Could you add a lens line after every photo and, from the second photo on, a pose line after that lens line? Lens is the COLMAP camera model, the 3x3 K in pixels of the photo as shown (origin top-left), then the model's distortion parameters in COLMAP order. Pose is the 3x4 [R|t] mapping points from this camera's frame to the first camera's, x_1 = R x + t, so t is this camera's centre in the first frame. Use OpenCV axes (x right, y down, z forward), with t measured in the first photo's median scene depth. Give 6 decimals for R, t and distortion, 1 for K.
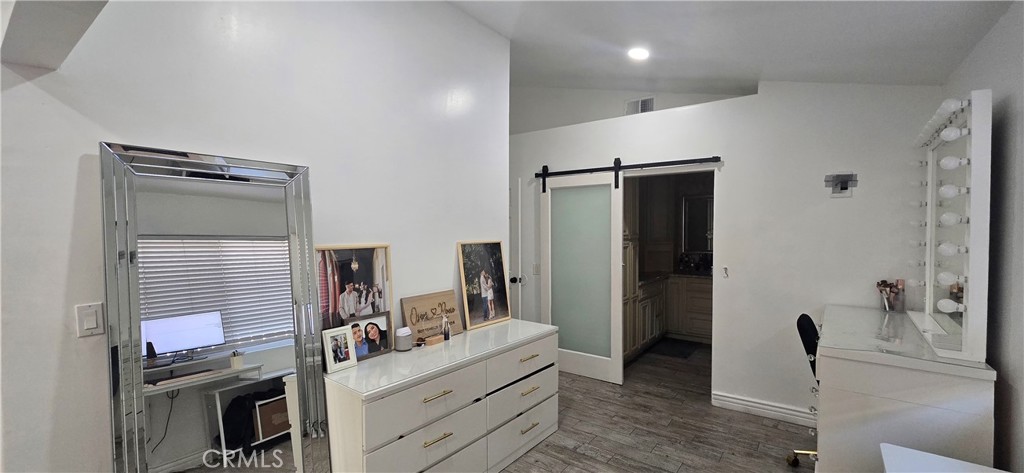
lens RADIAL K [[418.0, 0, 513.3], [0, 418.0, 239.0], [0, 0, 1]] dist [-0.002940, -0.000272]
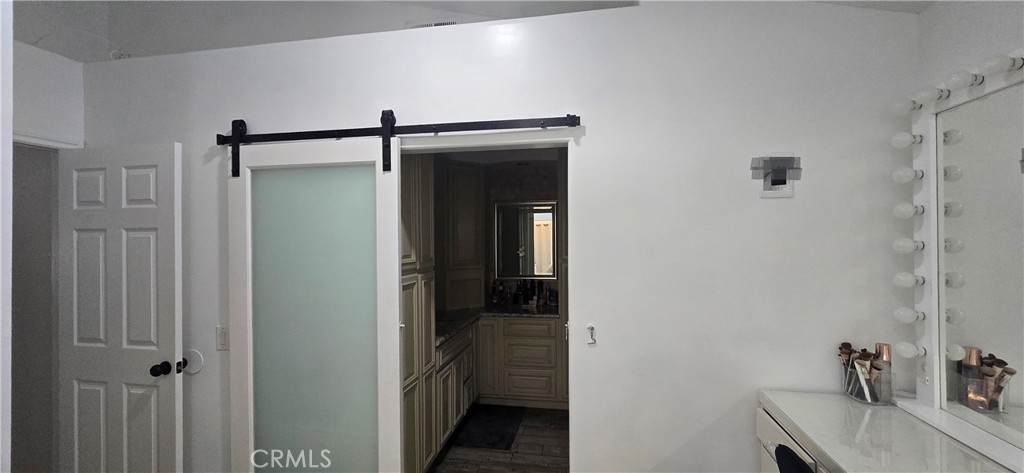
lens RADIAL K [[418.0, 0, 513.3], [0, 418.0, 239.0], [0, 0, 1]] dist [-0.002940, -0.000272]
pose [[0.896239, -0.001217, 0.443571, 0.148685], [0.015846, 0.999446, -0.029276, -0.022732], [-0.443289, 0.033267, 0.895761, 0.453870]]
